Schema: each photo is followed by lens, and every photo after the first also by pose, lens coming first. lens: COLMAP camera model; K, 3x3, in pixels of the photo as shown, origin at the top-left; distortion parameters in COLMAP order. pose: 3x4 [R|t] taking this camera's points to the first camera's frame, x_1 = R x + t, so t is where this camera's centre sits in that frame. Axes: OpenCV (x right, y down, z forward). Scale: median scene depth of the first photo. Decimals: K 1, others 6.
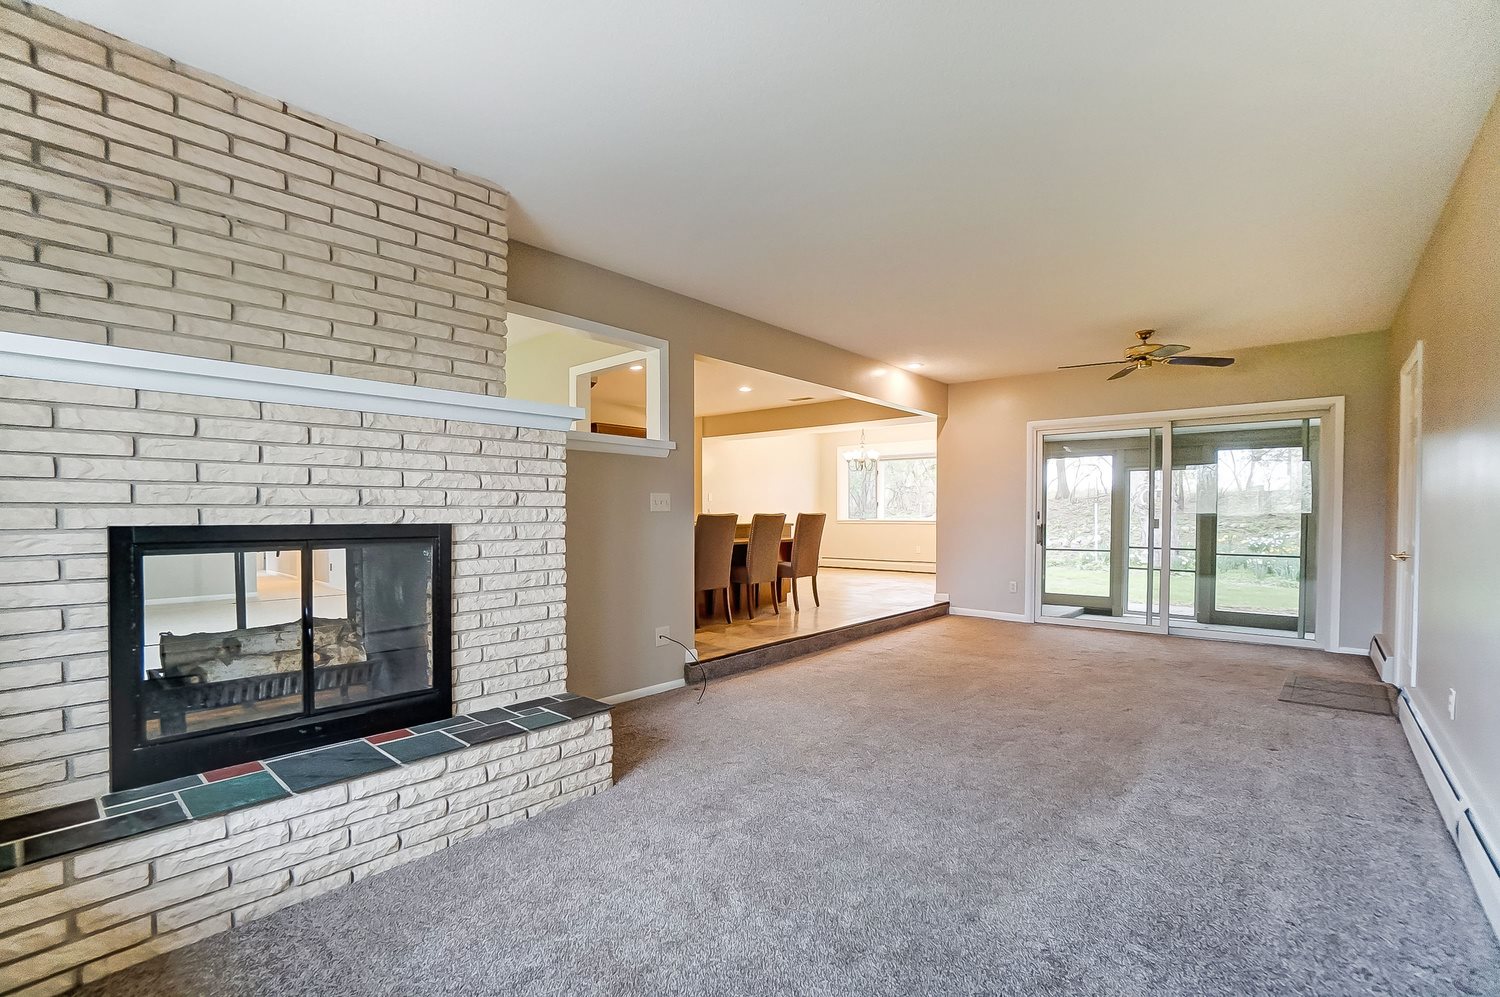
lens RADIAL K [[670.1, 0, 750.0], [0, 670.1, 498.5], [0, 0, 1]] dist [-0.002891, -0.000252]
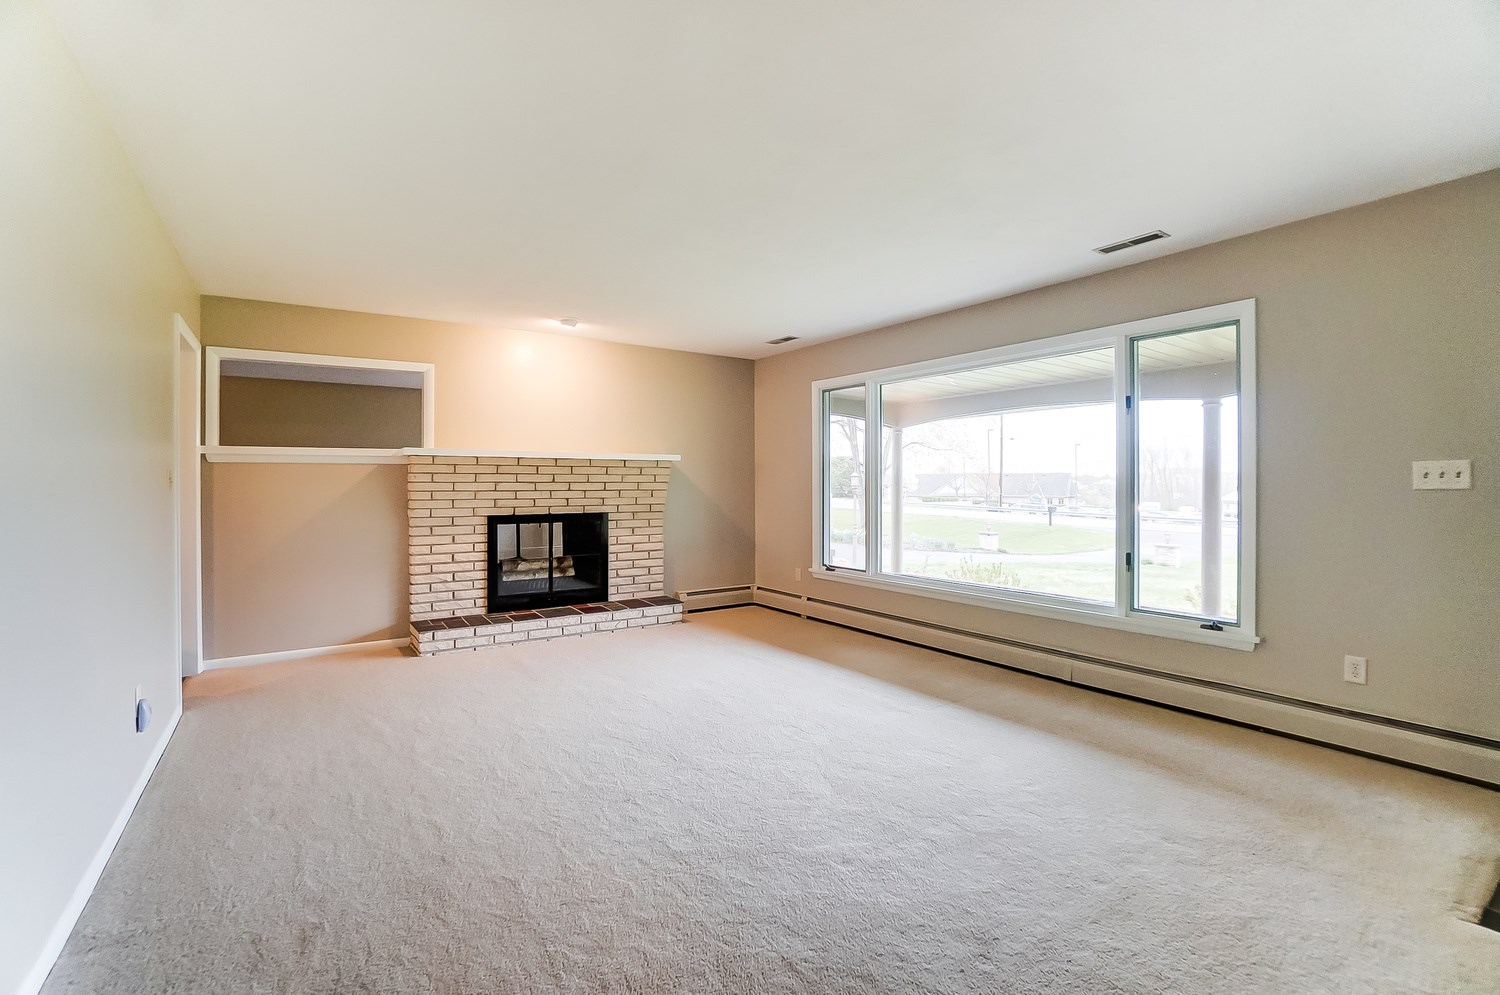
lens RADIAL K [[691.3, 0, 750.0], [0, 691.3, 497.5], [0, 0, 1]] dist [-0.001552, -0.000215]
pose [[0.961049, -0.006406, -0.276305, 0.721696], [0.014627, 0.999509, 0.027703, -0.075682], [0.275992, -0.030665, 0.960671, -1.180782]]
